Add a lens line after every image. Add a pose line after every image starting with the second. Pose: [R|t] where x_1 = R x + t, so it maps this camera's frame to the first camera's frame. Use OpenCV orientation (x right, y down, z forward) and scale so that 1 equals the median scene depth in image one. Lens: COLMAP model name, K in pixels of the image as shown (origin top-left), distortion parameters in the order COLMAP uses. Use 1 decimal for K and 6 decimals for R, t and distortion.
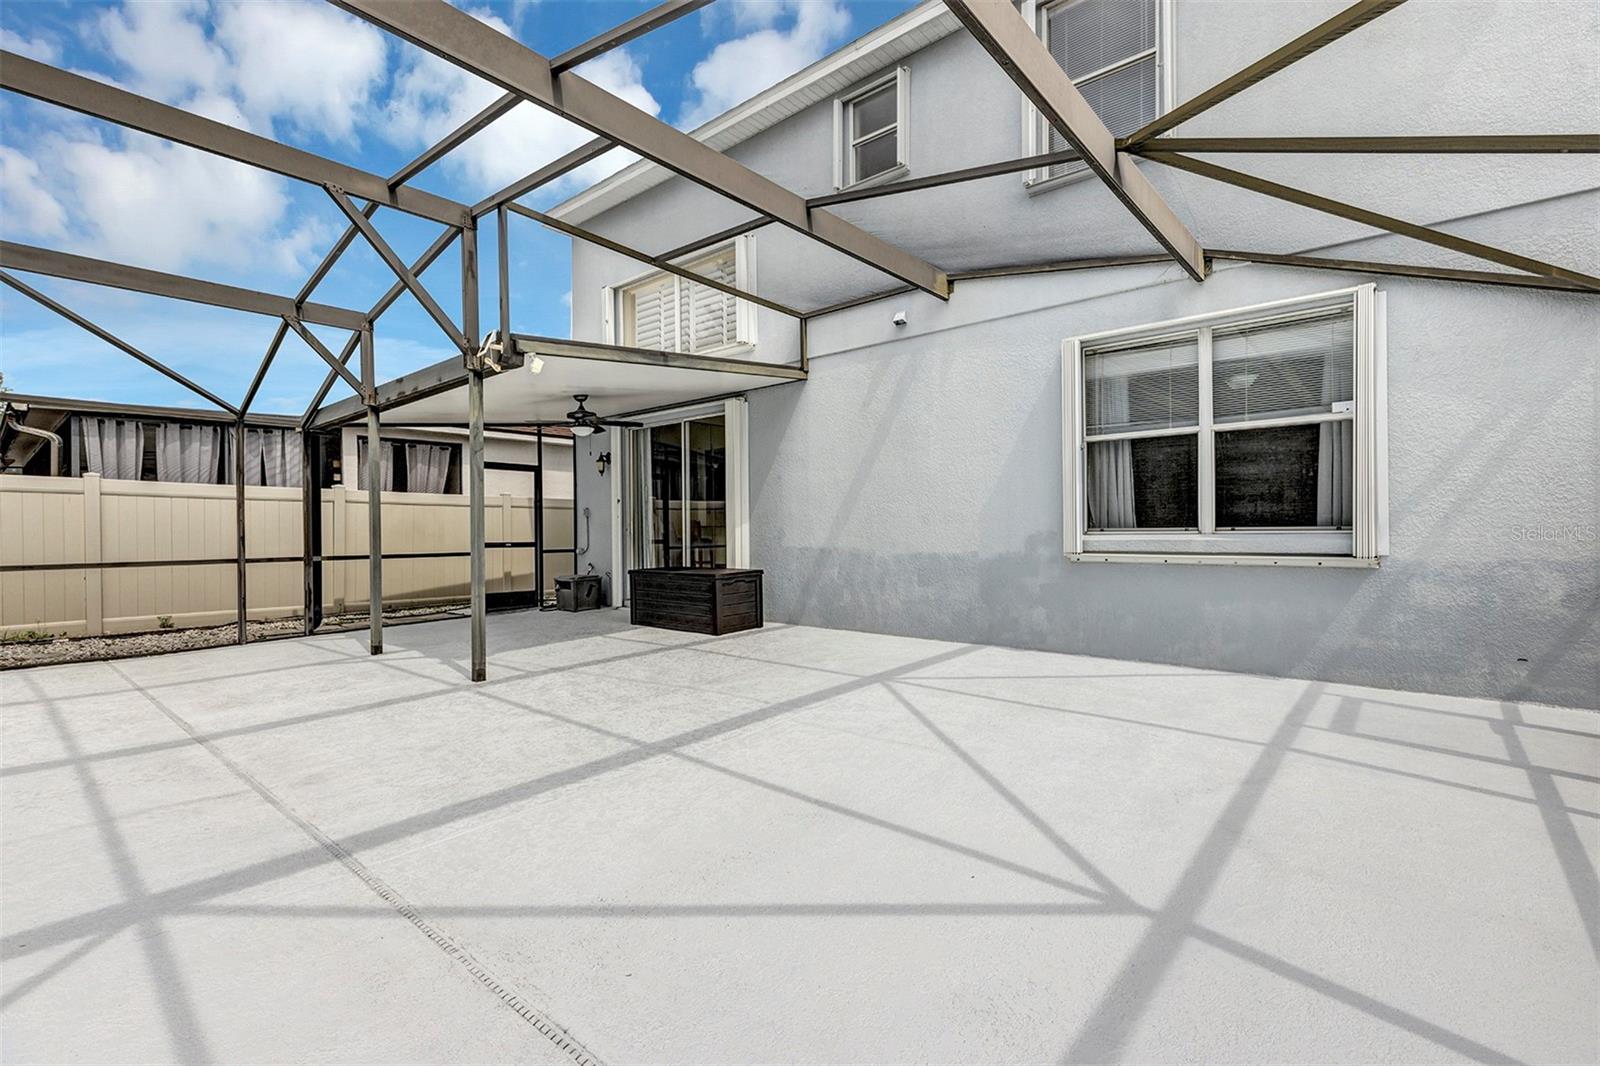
lens RADIAL K [[738.9, 0, 792.9], [0, 738.9, 535.0], [0, 0, 1]] dist [0.008944, -0.000195]
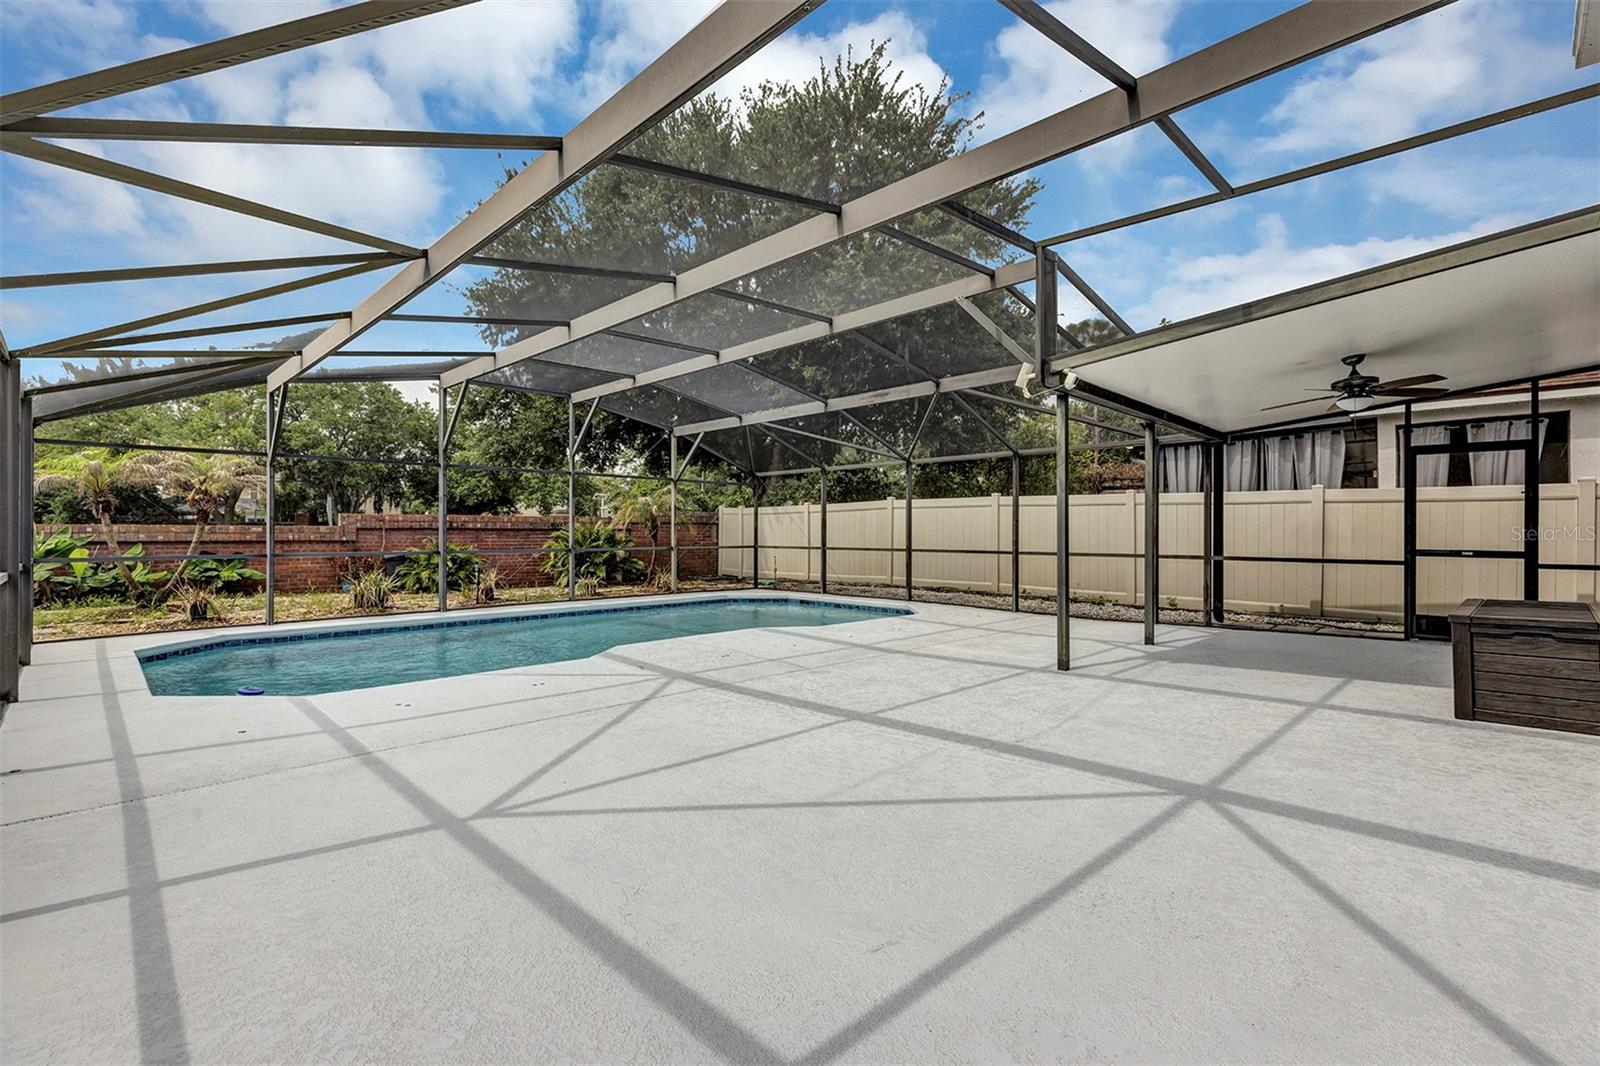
lens RADIAL K [[738.9, 0, 792.9], [0, 738.9, 535.0], [0, 0, 1]] dist [0.008944, -0.000195]
pose [[-0.109964, 0.015936, -0.993808, 0.823360], [-0.005699, 0.999845, 0.016663, -0.026567], [0.993919, 0.007496, -0.109857, 0.805344]]
